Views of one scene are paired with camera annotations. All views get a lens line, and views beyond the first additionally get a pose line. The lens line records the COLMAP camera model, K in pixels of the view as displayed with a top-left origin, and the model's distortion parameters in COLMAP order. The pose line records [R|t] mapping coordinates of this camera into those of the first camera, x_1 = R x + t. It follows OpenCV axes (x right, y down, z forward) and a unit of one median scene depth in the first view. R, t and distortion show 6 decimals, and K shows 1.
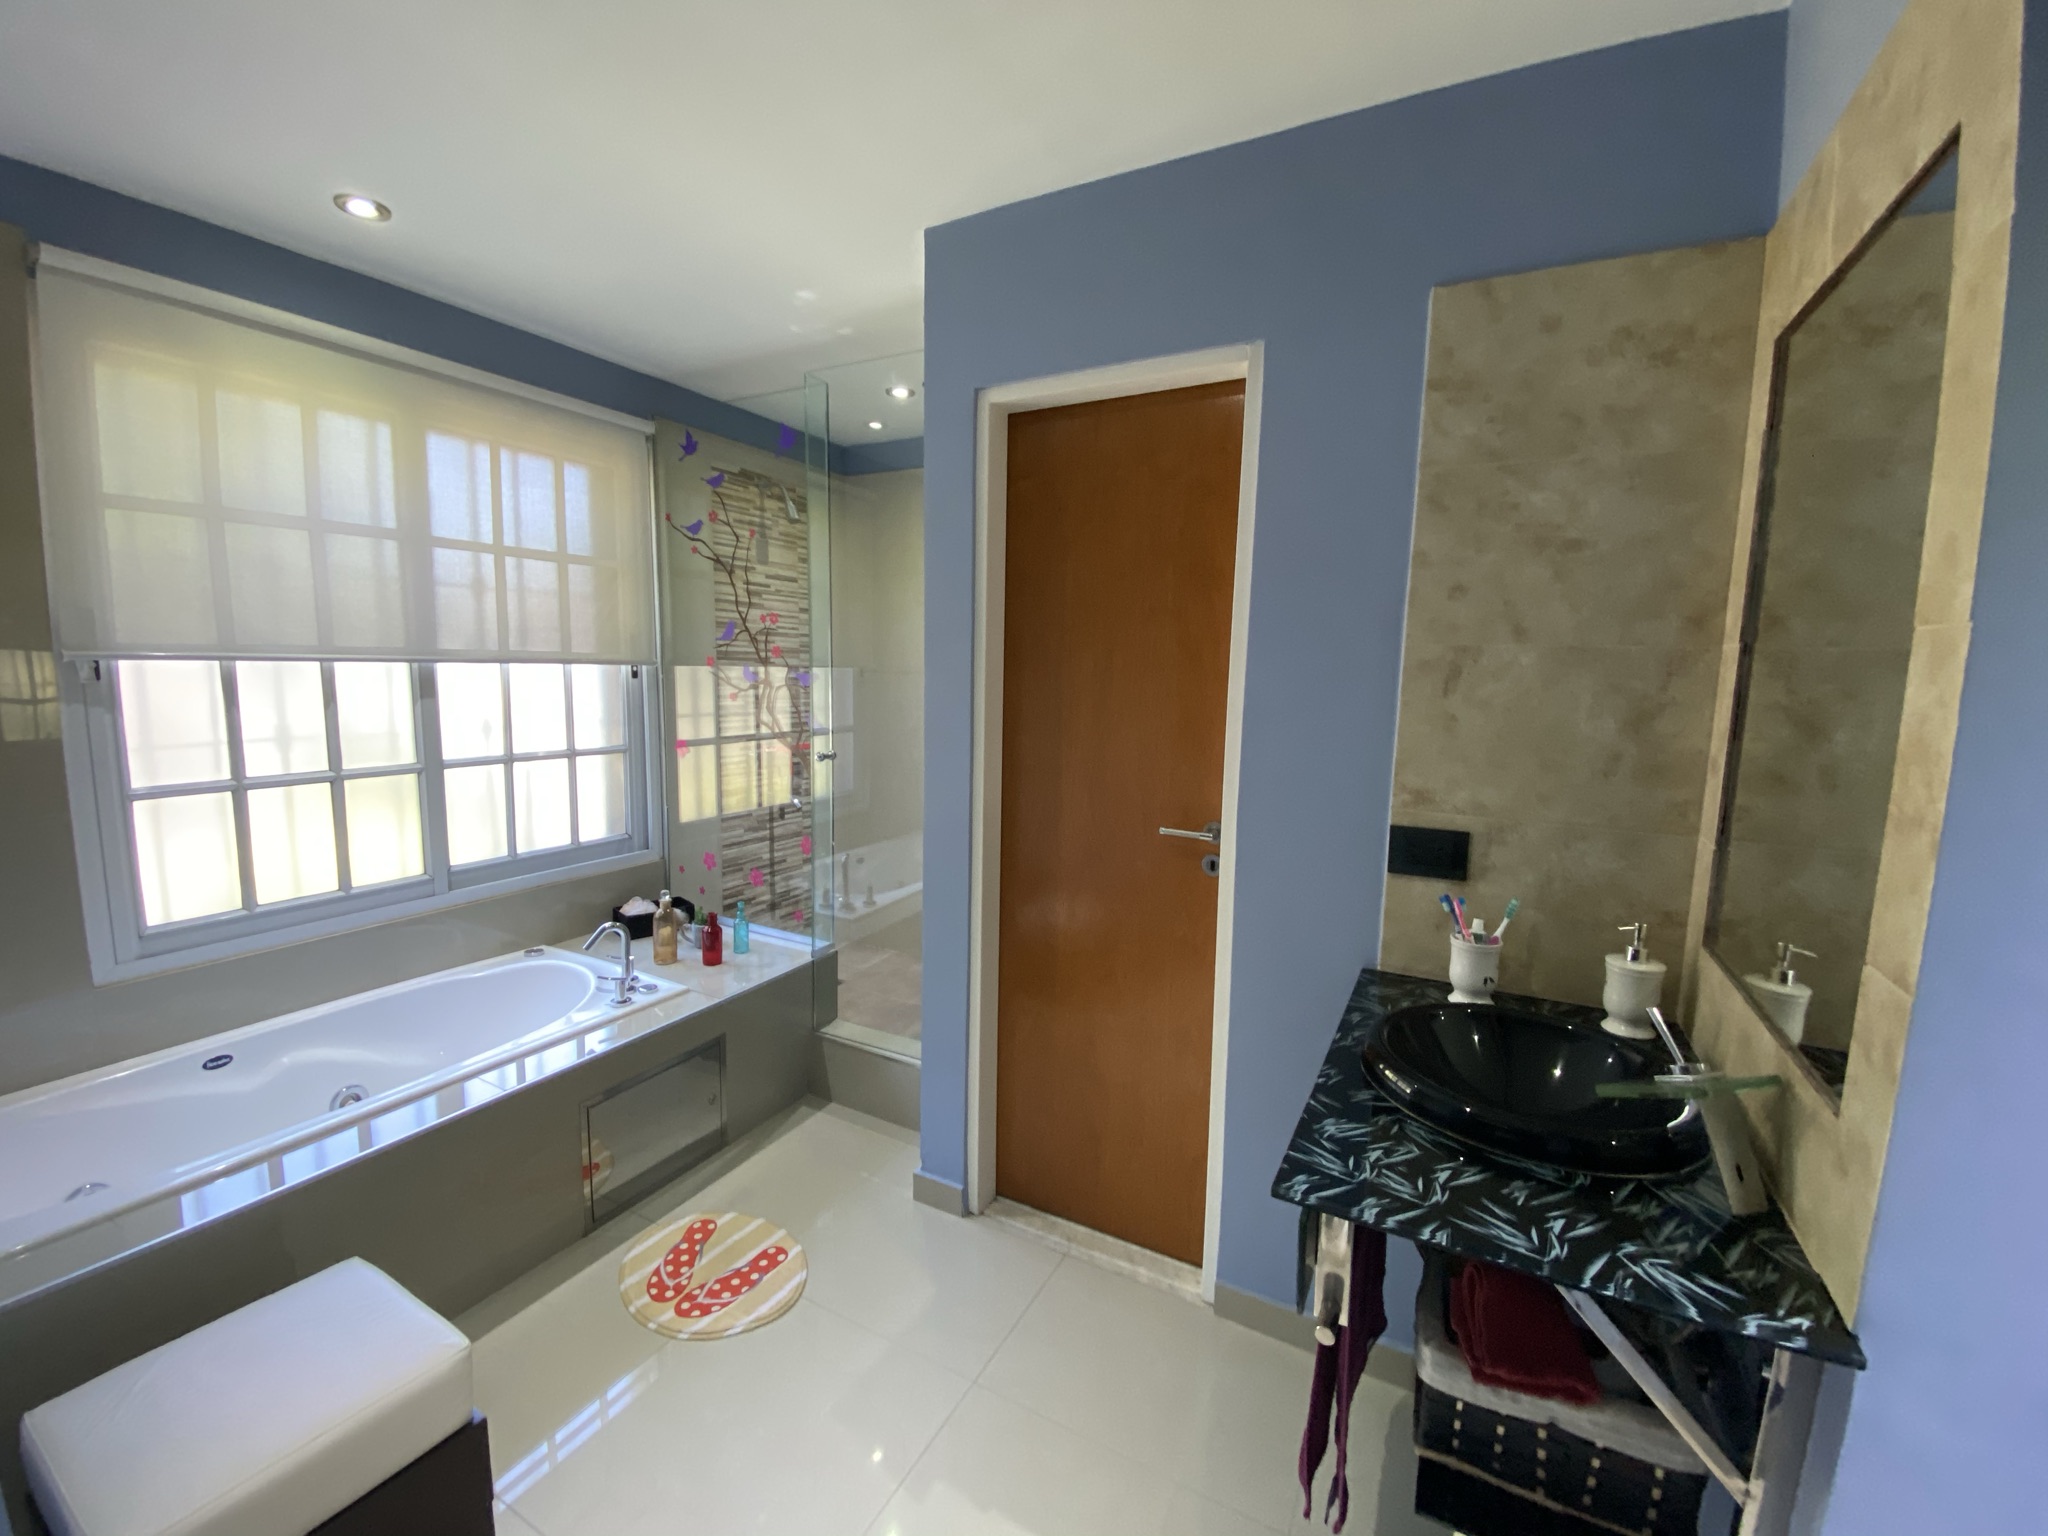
lens RADIAL K [[833.4, 0, 1021.3], [0, 833.4, 776.0], [0, 0, 1]] dist [0.023548, -0.026032]
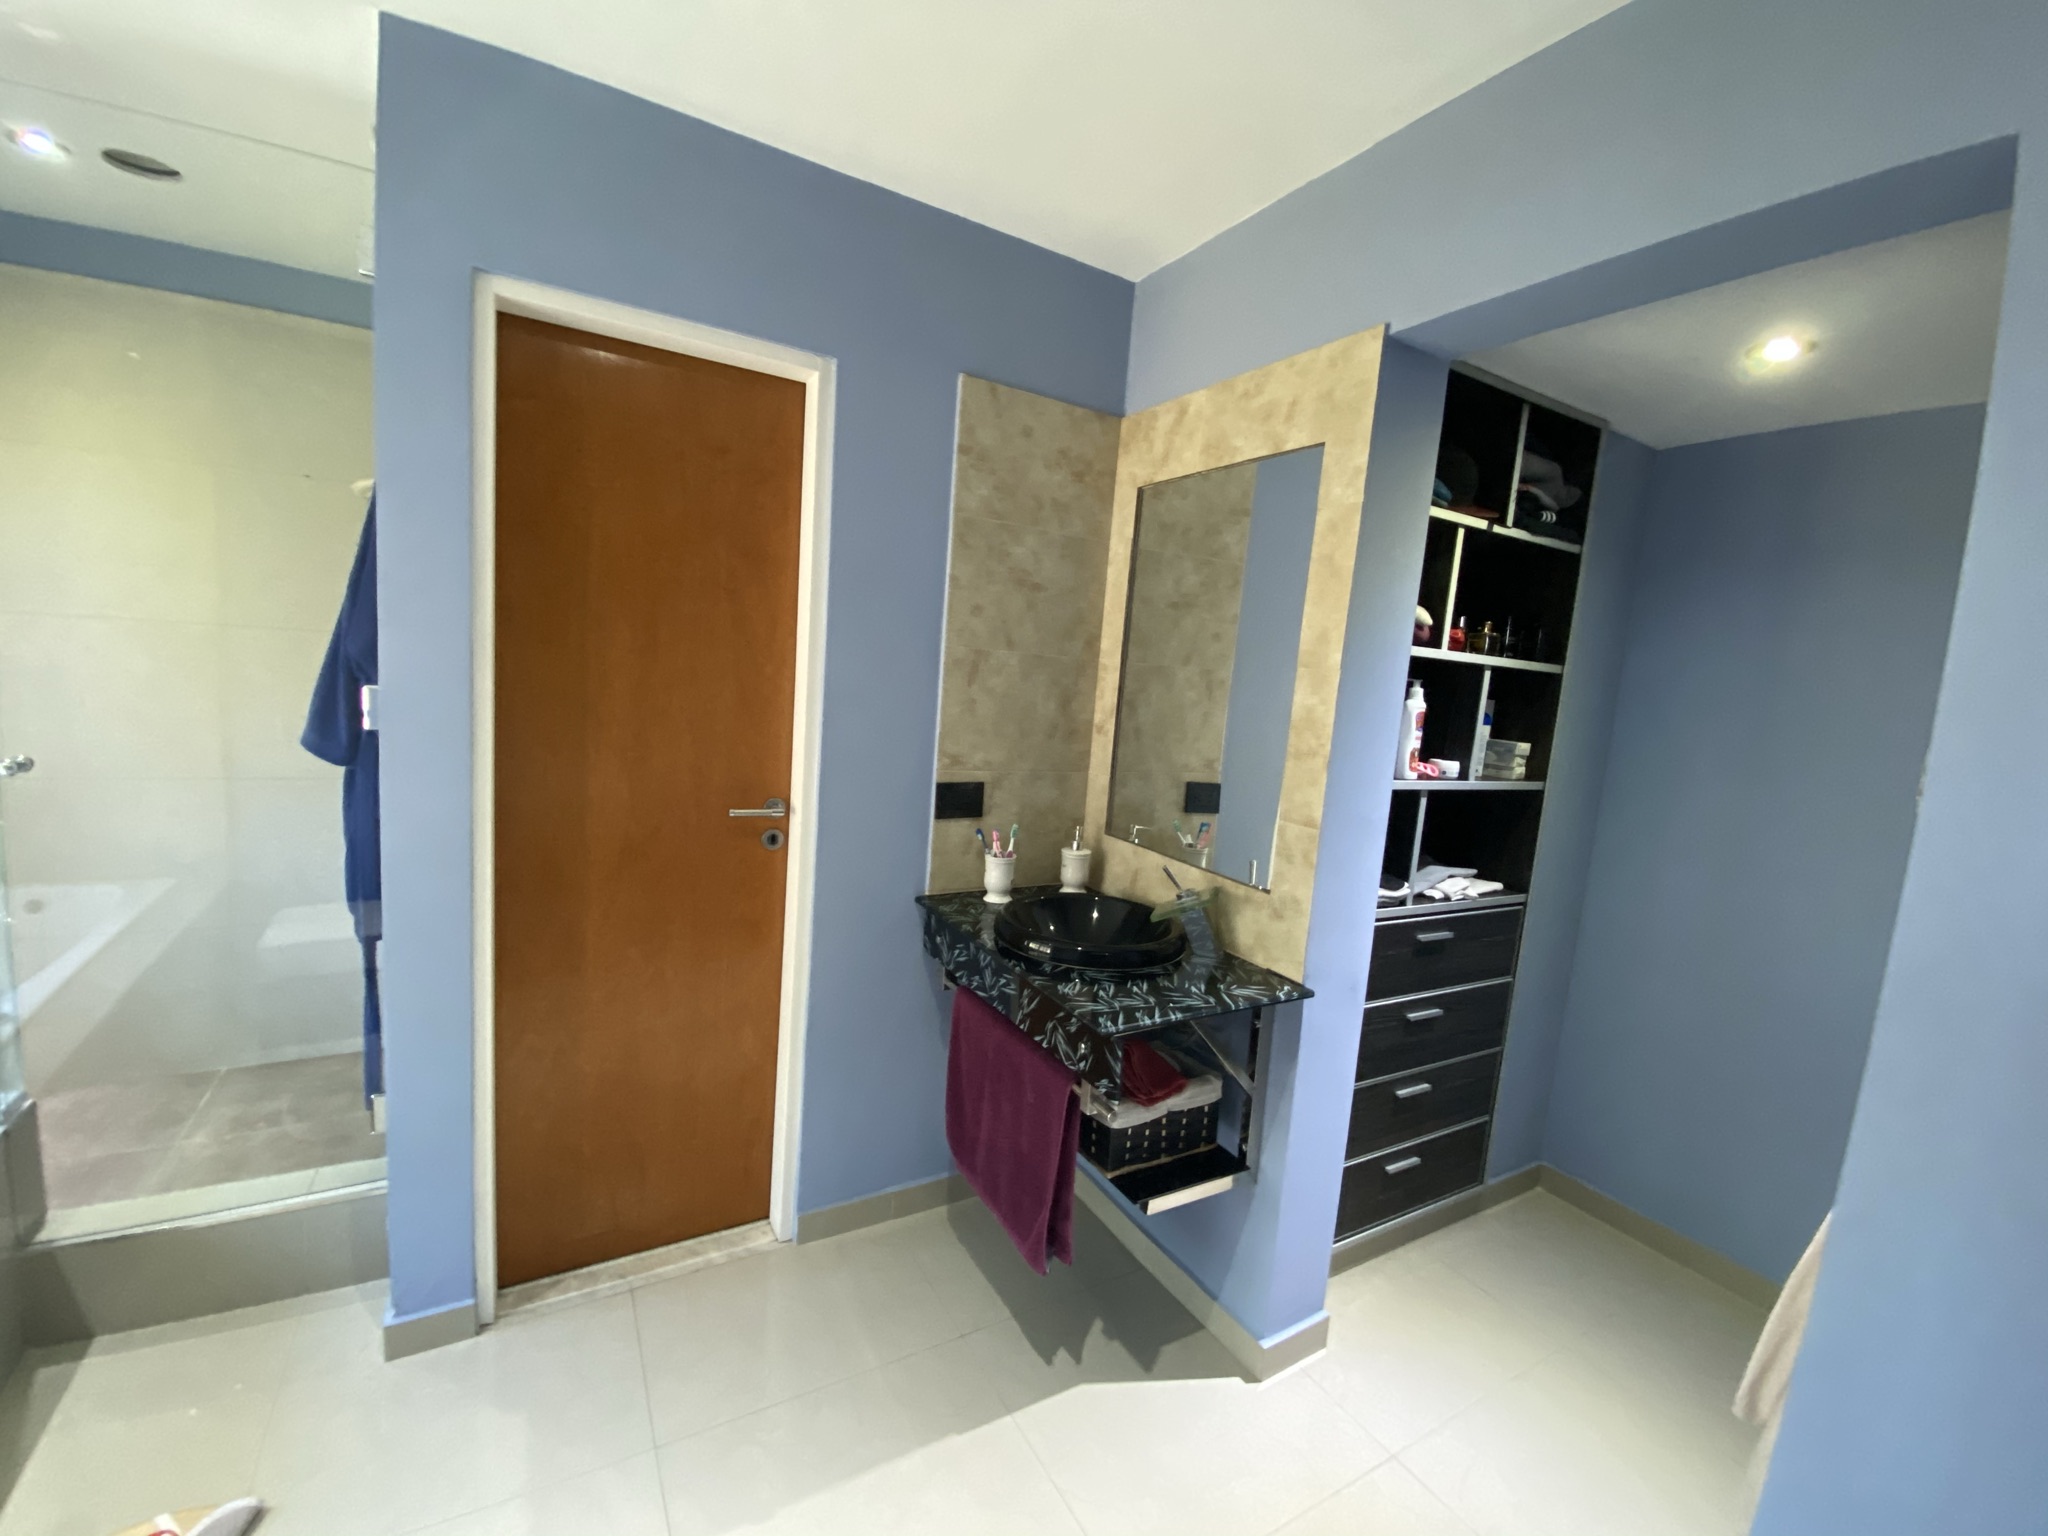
lens RADIAL K [[825.7, 0, 1017.2], [0, 825.7, 778.1], [0, 0, 1]] dist [0.065240, -0.043462]
pose [[0.528192, -0.089468, 0.844398, -0.428003], [0.045953, 0.995988, 0.076785, -0.031038], [-0.847880, -0.001755, 0.530185, 0.152865]]
